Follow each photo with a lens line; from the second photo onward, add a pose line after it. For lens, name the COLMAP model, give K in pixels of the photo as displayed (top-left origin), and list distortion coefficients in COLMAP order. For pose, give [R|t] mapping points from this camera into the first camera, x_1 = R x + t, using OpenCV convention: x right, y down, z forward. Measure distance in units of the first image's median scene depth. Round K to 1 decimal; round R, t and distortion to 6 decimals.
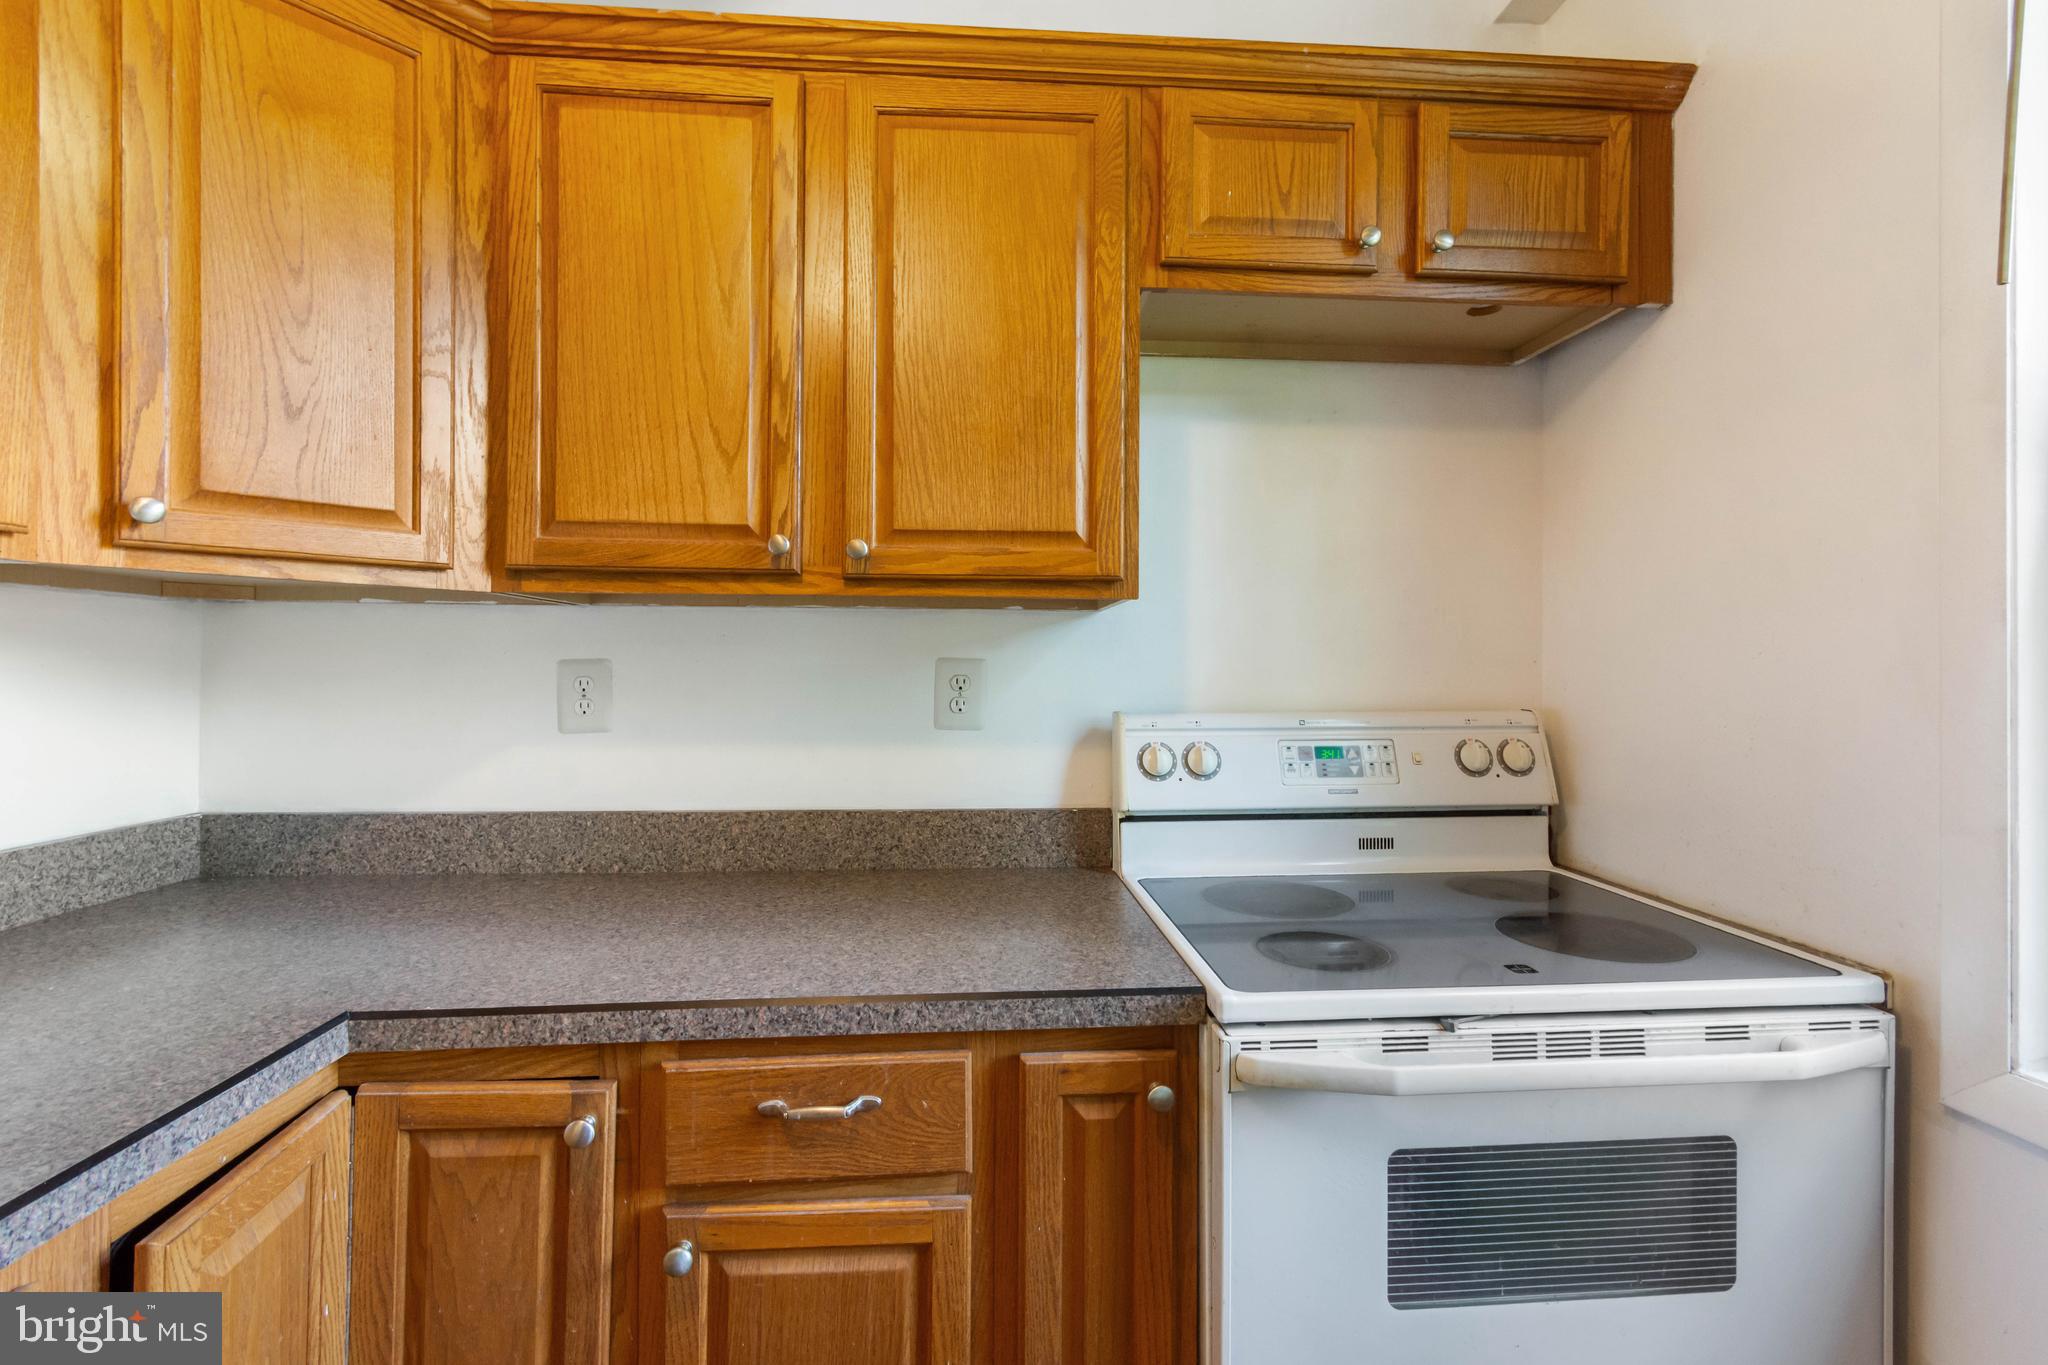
lens RADIAL K [[916.3, 0, 1024.9], [0, 916.3, 670.1], [0, 0, 1]] dist [0.001402, -0.001161]
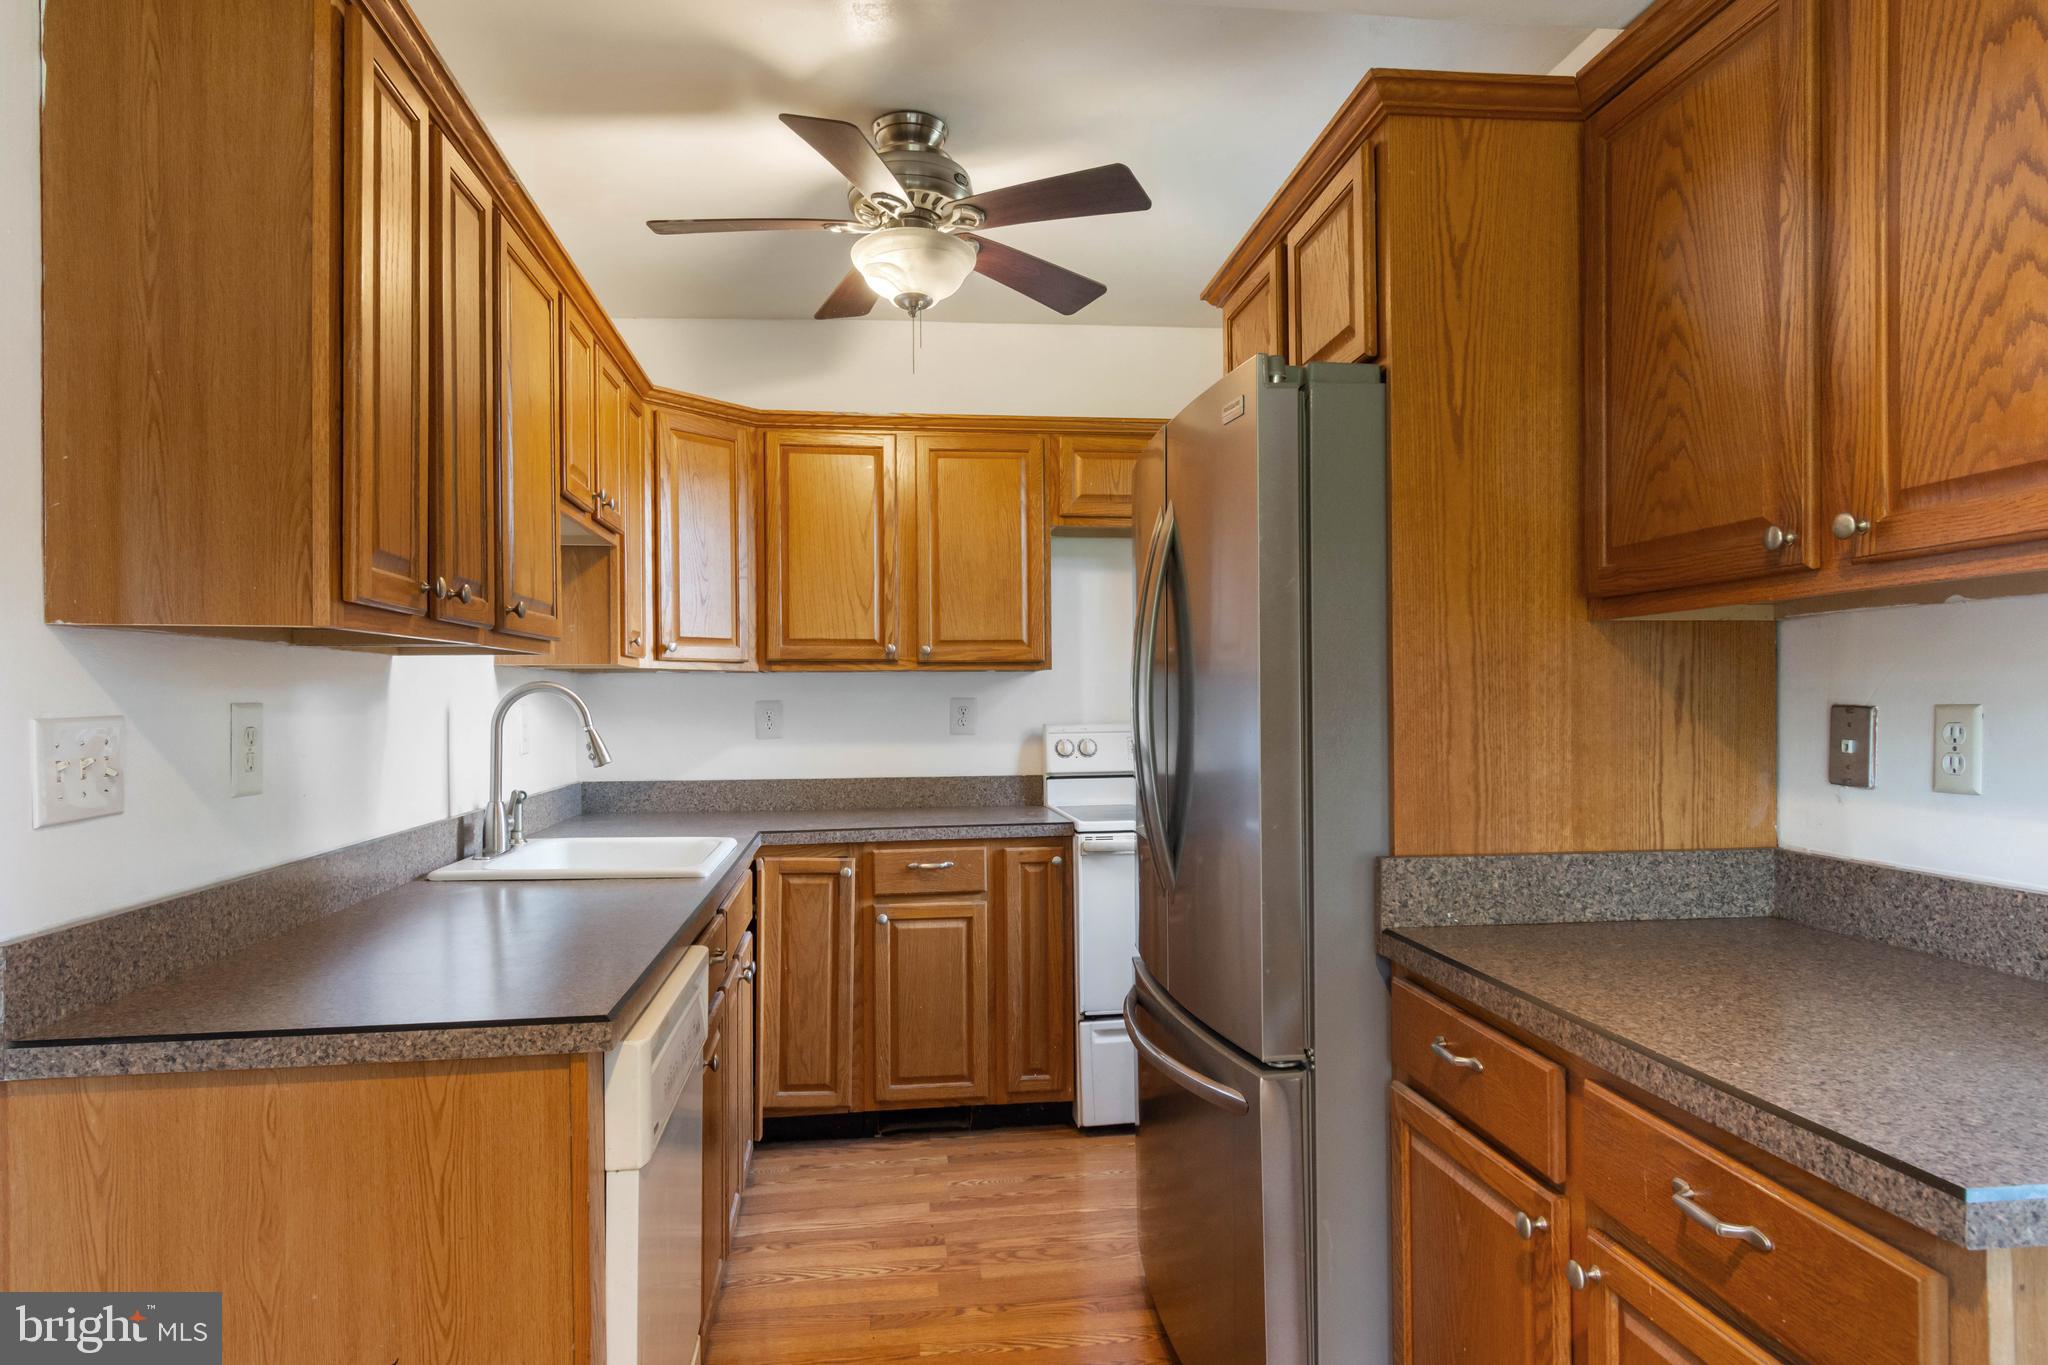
lens RADIAL K [[1241.0, 0, 1019.1], [0, 1241.0, 706.8], [0, 0, 1]] dist [0.008640, -0.000684]
pose [[0.998539, -0.013260, 0.052384, -0.113253], [0.013228, 0.999912, 0.000955, 0.006759], [-0.052392, -0.000260, 0.998627, -2.021852]]
